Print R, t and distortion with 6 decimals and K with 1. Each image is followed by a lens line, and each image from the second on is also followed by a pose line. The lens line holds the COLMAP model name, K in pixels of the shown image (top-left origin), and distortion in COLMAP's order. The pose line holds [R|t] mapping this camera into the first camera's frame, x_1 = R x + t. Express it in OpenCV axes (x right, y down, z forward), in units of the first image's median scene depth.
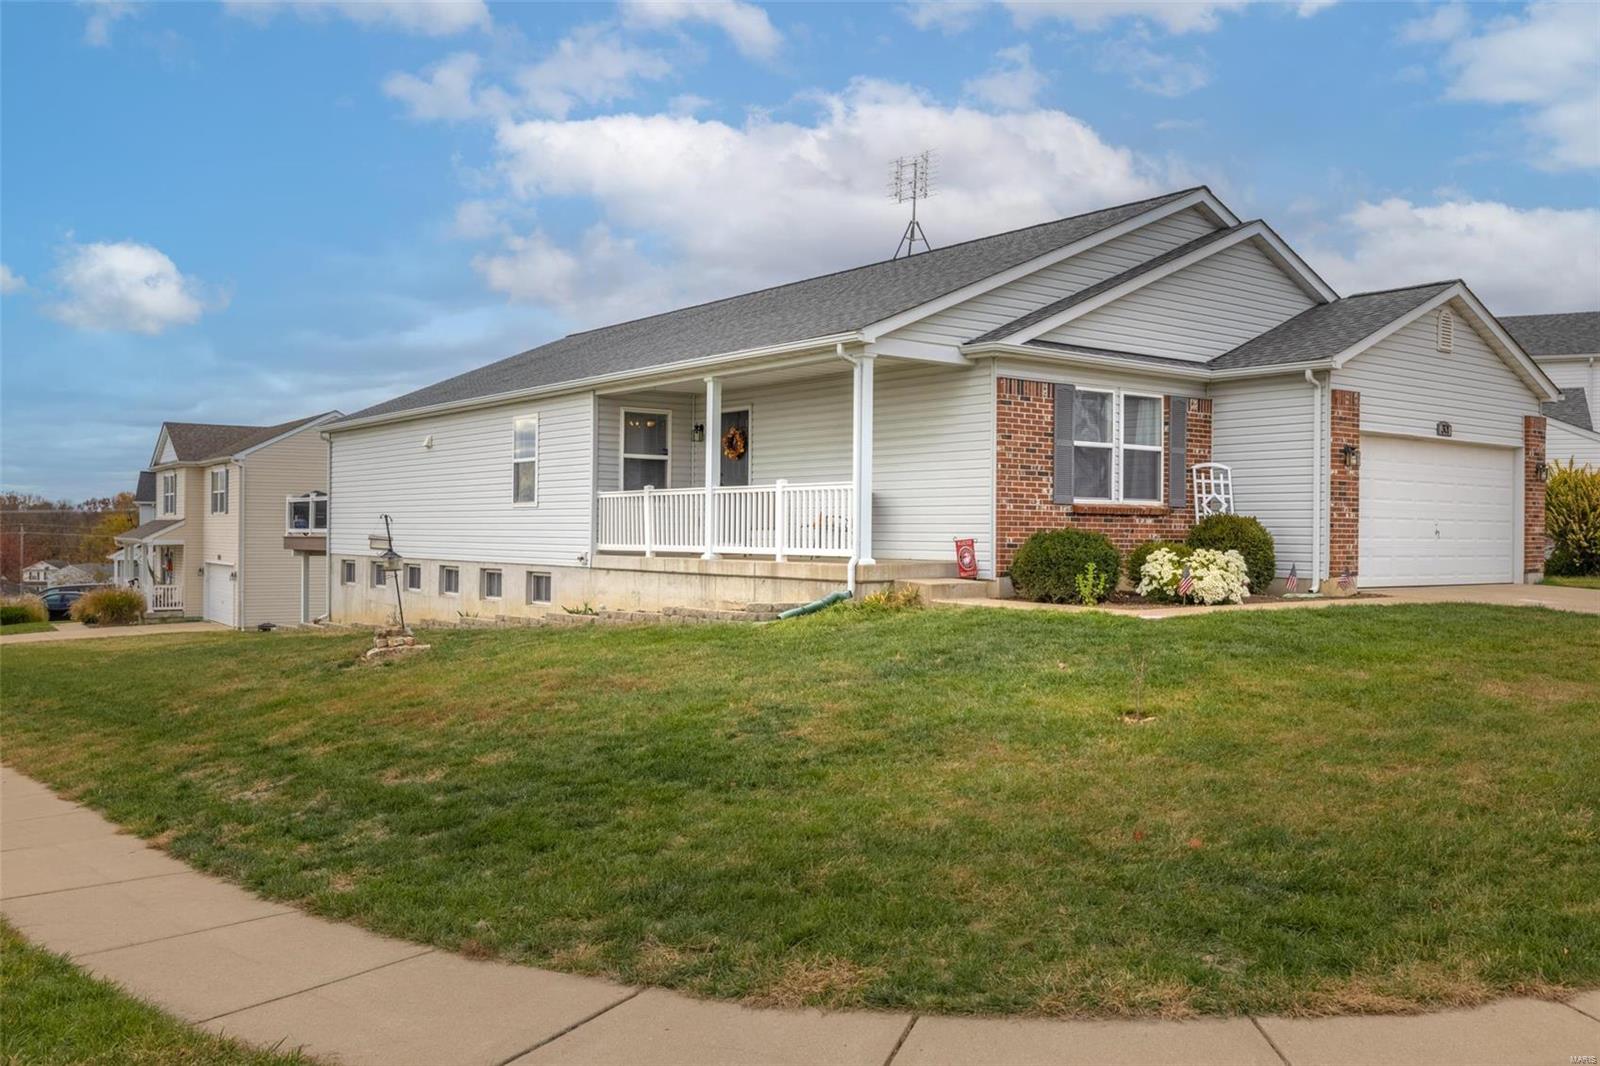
lens RADIAL K [[1333.4, 0, 801.3], [0, 1333.4, 530.2], [0, 0, 1]] dist [-0.010714, -0.001293]
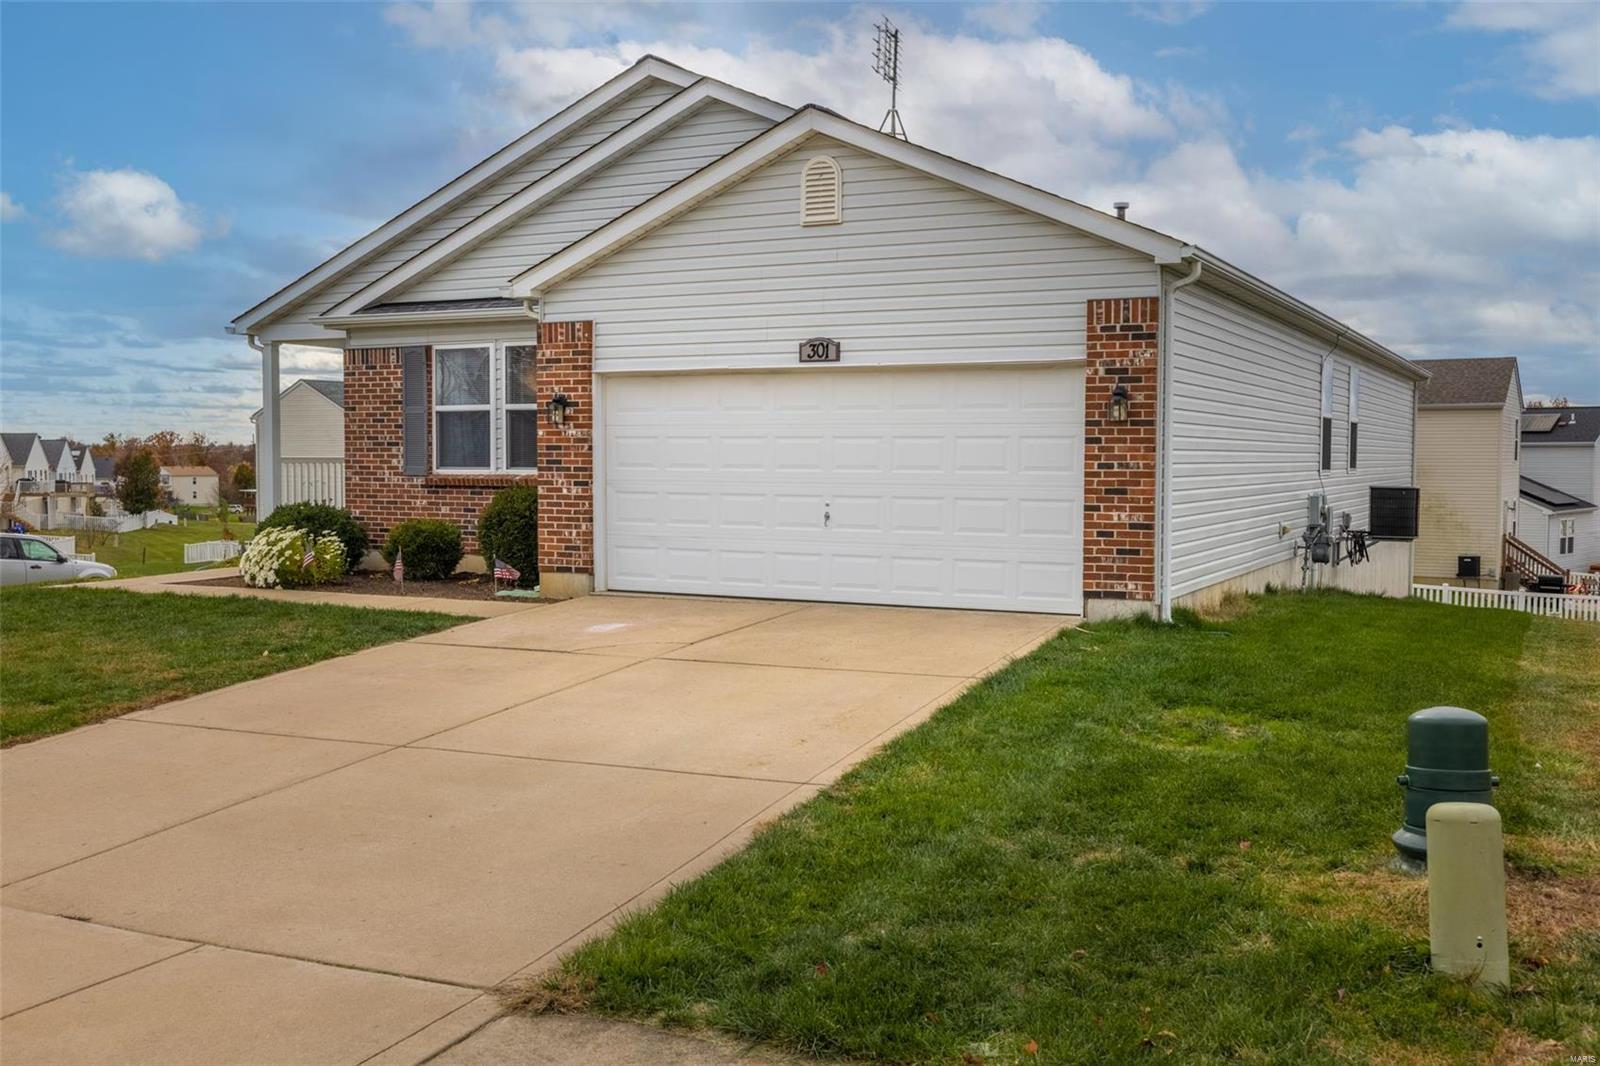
lens RADIAL K [[1576.4, 0, 799.2], [0, 1576.4, 537.3], [0, 0, 1]] dist [-0.004891, 0.000000]
pose [[0.423448, 0.039058, -0.905078, 1.254710], [0.001370, 0.999041, 0.043754, -0.023244], [0.905919, -0.019767, 0.422989, 0.741189]]
